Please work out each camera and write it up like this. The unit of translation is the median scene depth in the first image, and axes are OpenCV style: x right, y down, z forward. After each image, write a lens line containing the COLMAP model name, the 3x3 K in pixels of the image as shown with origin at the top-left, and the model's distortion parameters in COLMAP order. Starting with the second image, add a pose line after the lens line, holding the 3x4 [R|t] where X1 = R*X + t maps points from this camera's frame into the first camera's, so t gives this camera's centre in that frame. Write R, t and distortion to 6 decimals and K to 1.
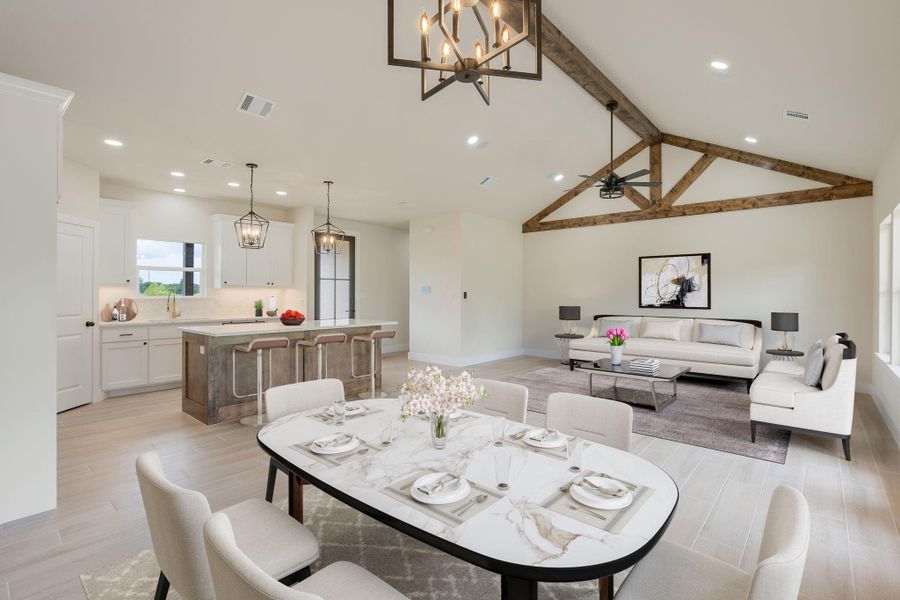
lens RADIAL K [[413.6, 0, 450.0], [0, 413.6, 300.0], [0, 0, 1]] dist [-0.002378, -0.000346]
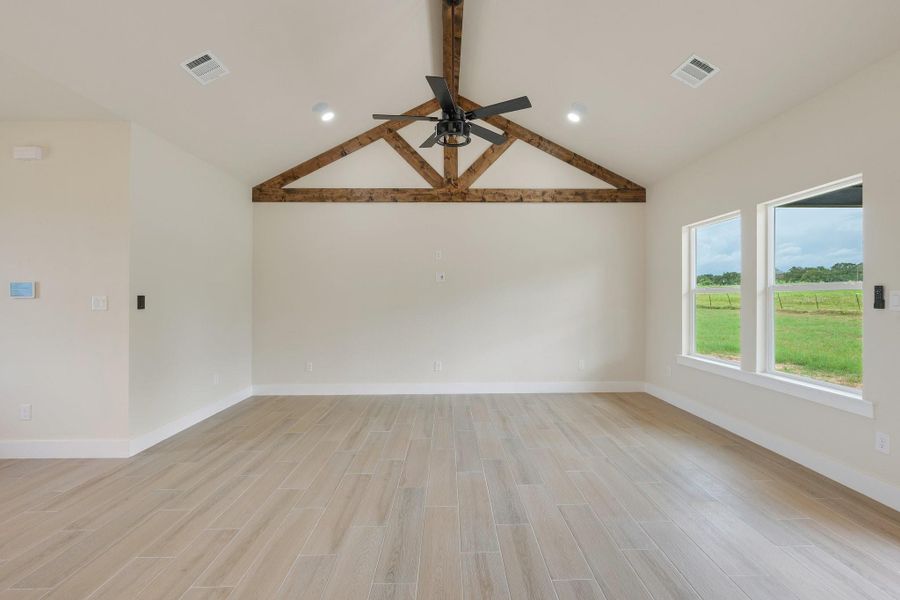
lens RADIAL K [[390.8, 0, 454.5], [0, 390.8, 299.5], [0, 0, 1]] dist [-0.001975, -0.000424]
pose [[0.731656, -0.011439, 0.681578, -0.009154], [0.015317, 0.999883, 0.000338, -0.010500], [-0.681502, 0.010192, 0.731745, 0.459558]]
